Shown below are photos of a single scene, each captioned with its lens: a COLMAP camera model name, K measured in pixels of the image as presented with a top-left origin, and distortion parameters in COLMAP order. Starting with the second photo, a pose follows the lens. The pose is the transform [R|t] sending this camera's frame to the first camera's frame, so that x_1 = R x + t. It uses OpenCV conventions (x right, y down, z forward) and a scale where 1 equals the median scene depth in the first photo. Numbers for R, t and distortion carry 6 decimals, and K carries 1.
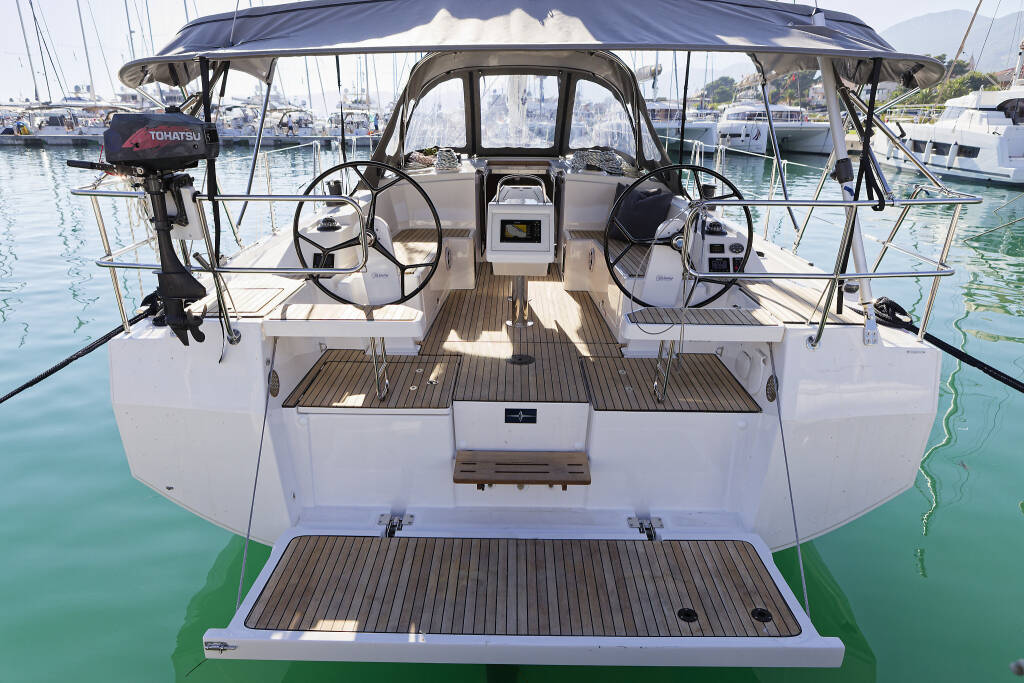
lens RADIAL K [[696.2, 0, 512.0], [0, 696.2, 341.5], [0, 0, 1]] dist [-0.004168, 0.000605]
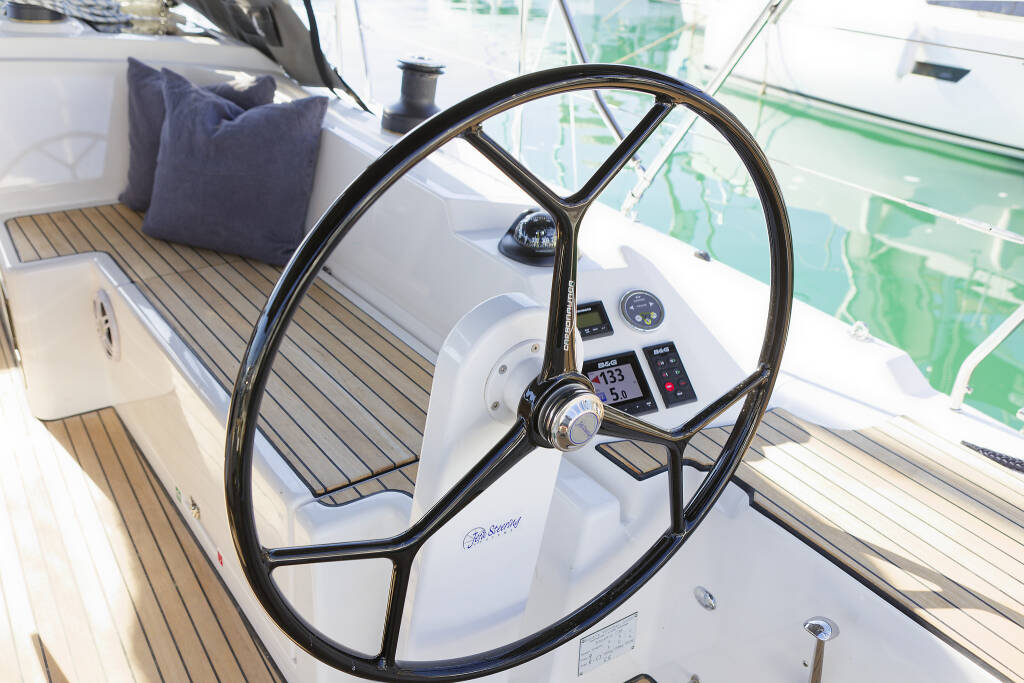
lens RADIAL K [[877.8, 0, 512.0], [0, 877.8, 341.5], [0, 0, 1]] dist [-0.009027, -0.005697]
pose [[0.831034, -0.235574, 0.503873, 0.059861], [0.148947, 0.967051, 0.206465, -0.152981], [-0.535908, -0.096529, 0.838740, 0.523216]]
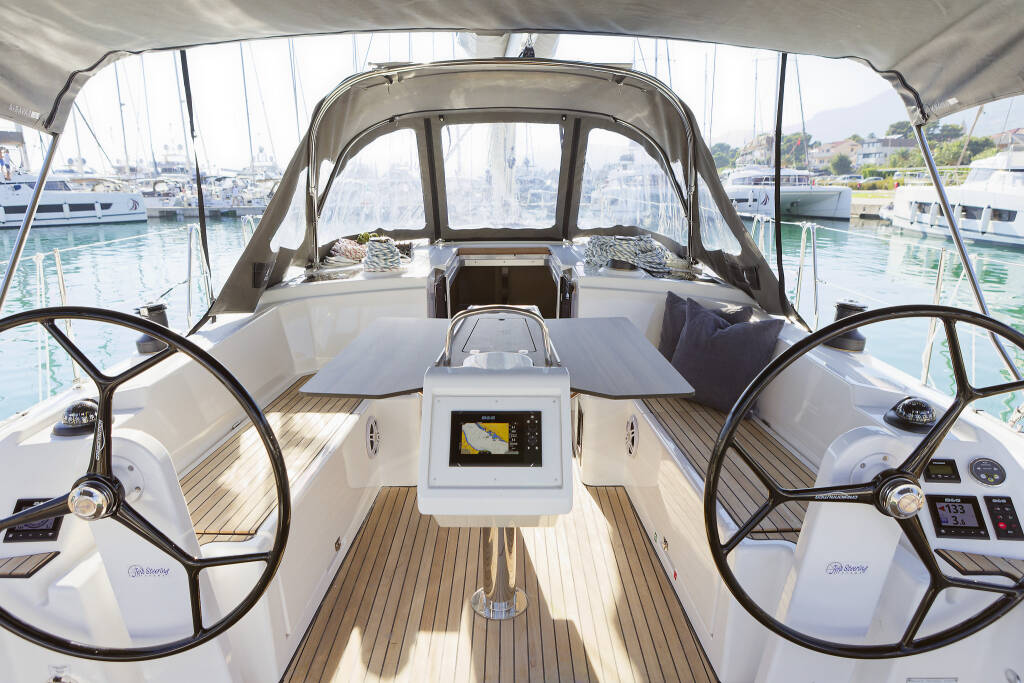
lens RADIAL K [[696.2, 0, 512.0], [0, 696.2, 341.5], [0, 0, 1]] dist [-0.004168, 0.000605]
pose [[0.999896, -0.013424, 0.005314, 0.015812], [0.013846, 0.995890, -0.089510, -0.133107], [-0.004091, 0.089574, 0.995972, 0.410291]]
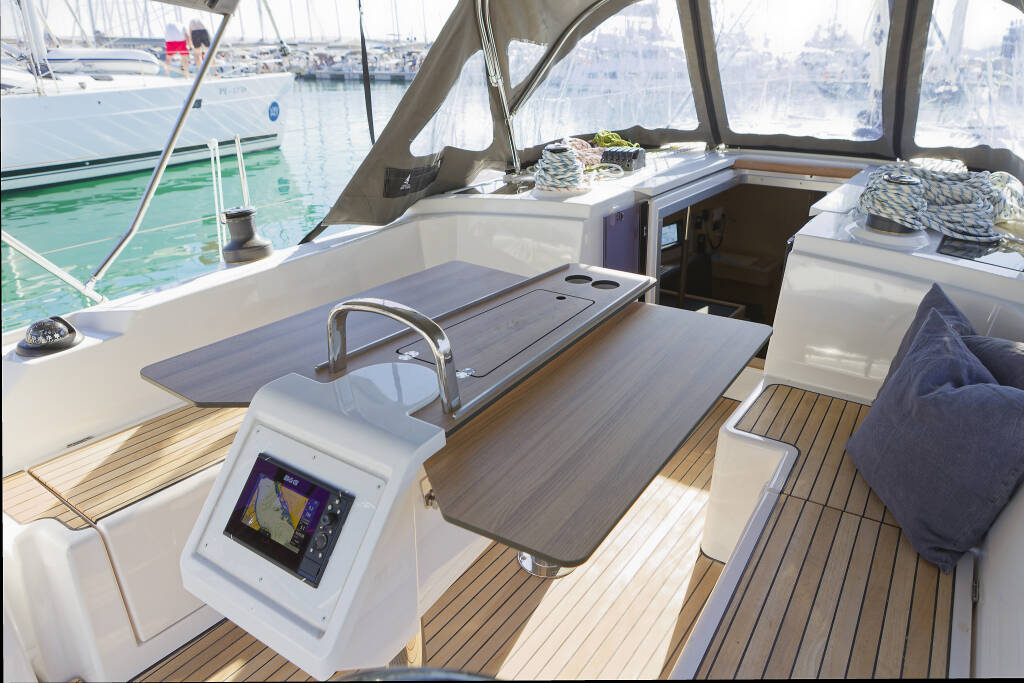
lens RADIAL K [[720.4, 0, 555.0], [0, 720.4, 308.9], [0, 0, 1]] dist [0.000678, 0.000462]
pose [[0.841047, 0.183490, -0.508892, 0.176138], [-0.169514, 0.982732, 0.074185, -0.208272], [0.513716, 0.023871, 0.857628, 0.594211]]
